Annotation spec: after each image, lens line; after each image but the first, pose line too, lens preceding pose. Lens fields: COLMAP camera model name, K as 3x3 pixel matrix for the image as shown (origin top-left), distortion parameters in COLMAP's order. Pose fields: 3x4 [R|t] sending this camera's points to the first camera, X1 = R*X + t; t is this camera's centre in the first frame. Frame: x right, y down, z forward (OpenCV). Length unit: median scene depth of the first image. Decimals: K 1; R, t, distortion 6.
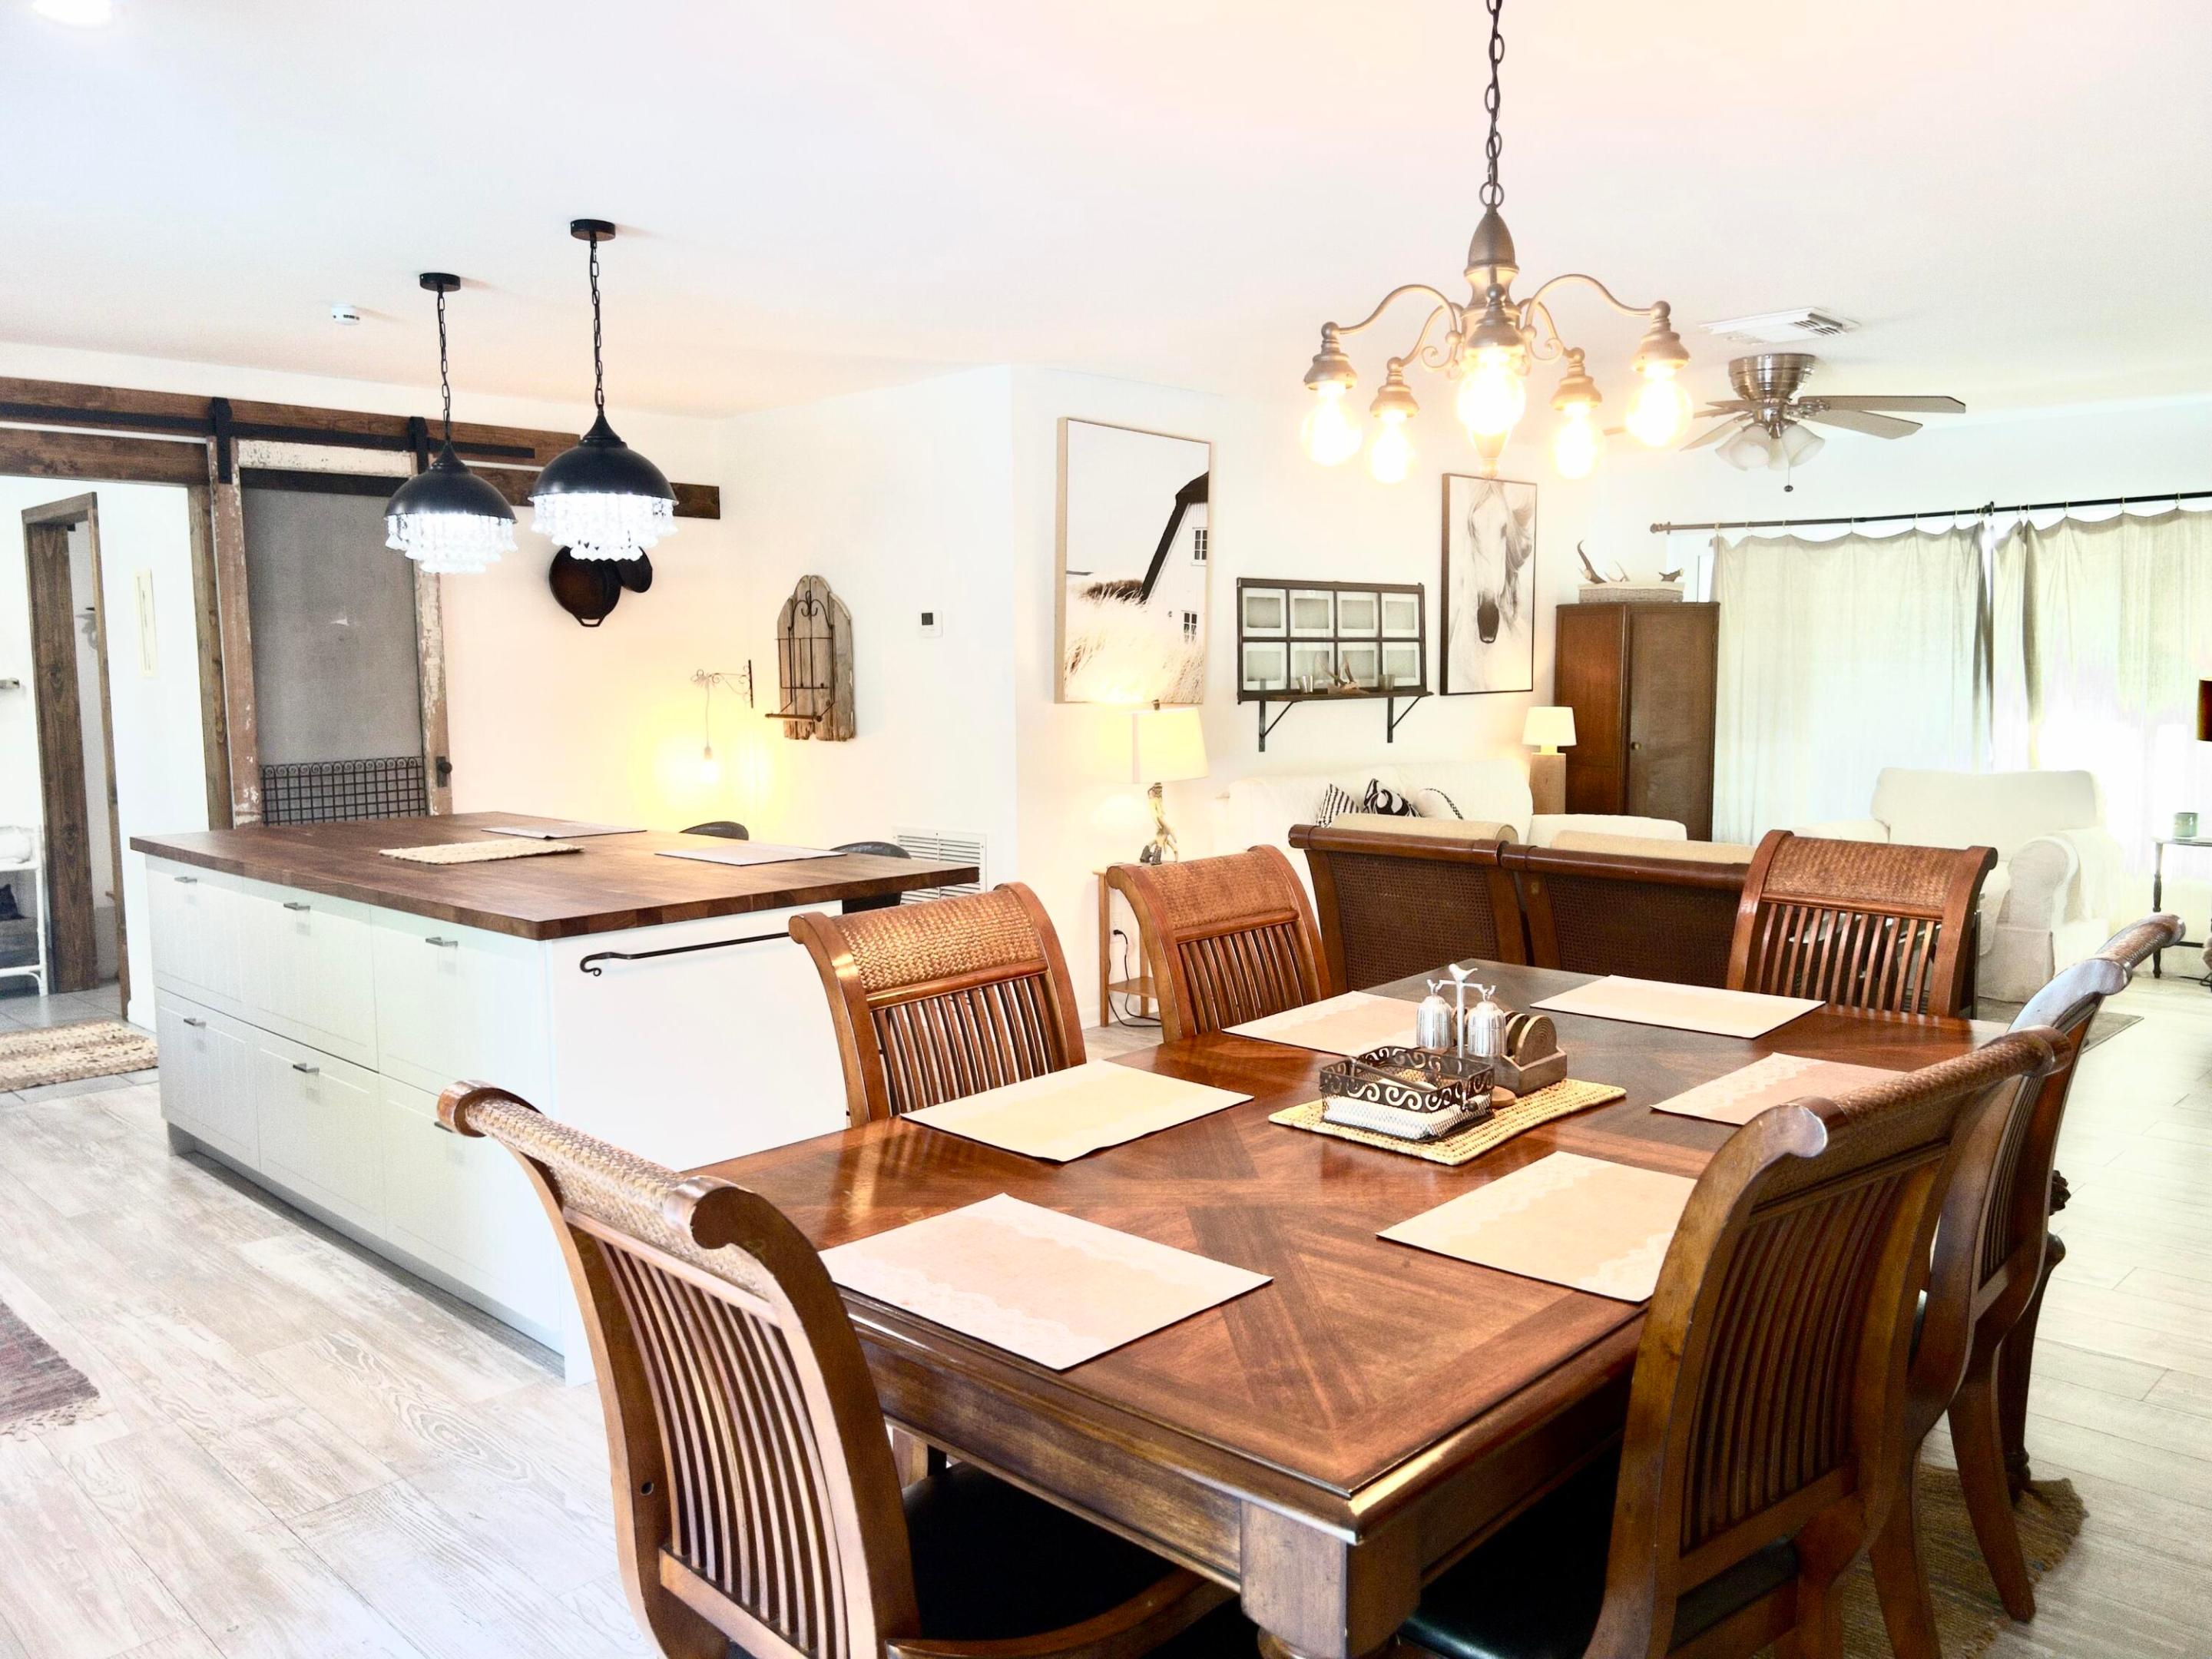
lens RADIAL K [[1690.9, 0, 1148.6], [0, 1690.9, 816.0], [0, 0, 1]] dist [0.081625, -0.097487]
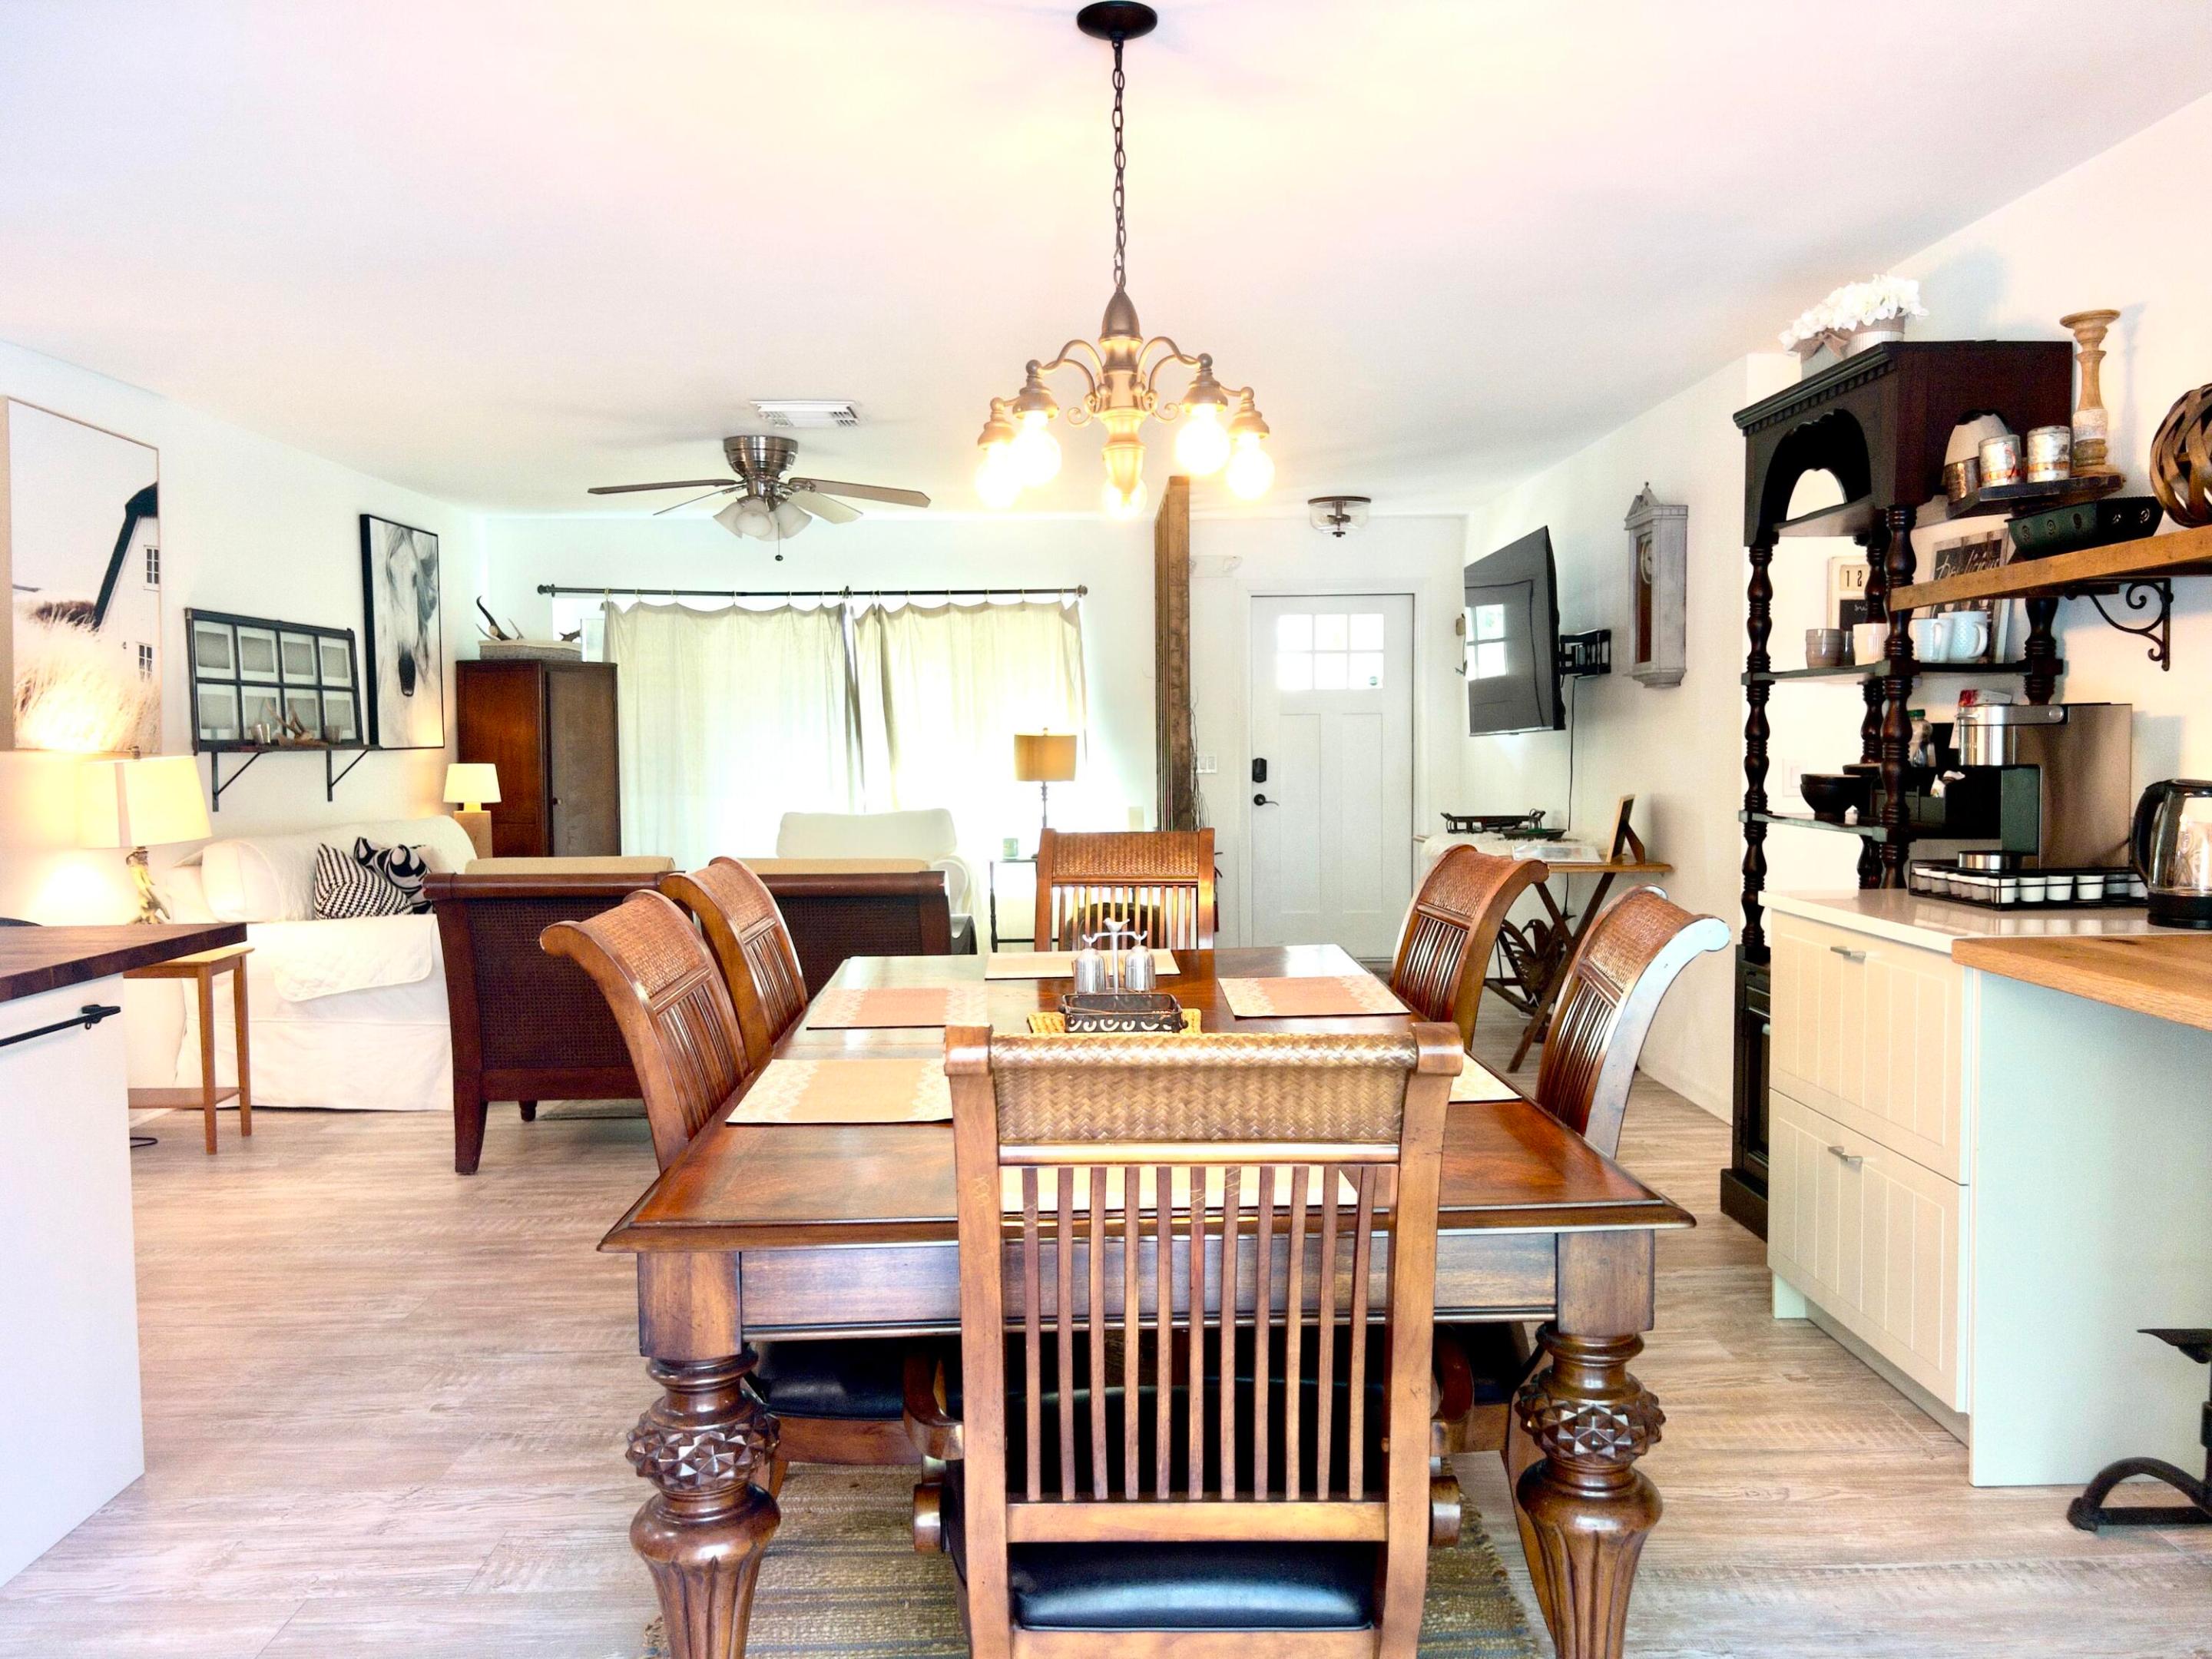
lens RADIAL K [[1669.8, 0, 1187.2], [0, 1669.8, 835.9], [0, 0, 1]] dist [-0.003925, 0.000866]
pose [[0.685121, -0.039959, 0.727332, -0.197575], [0.066361, 0.997766, -0.007694, 0.012958], [-0.725400, 0.053538, 0.686242, 0.054422]]
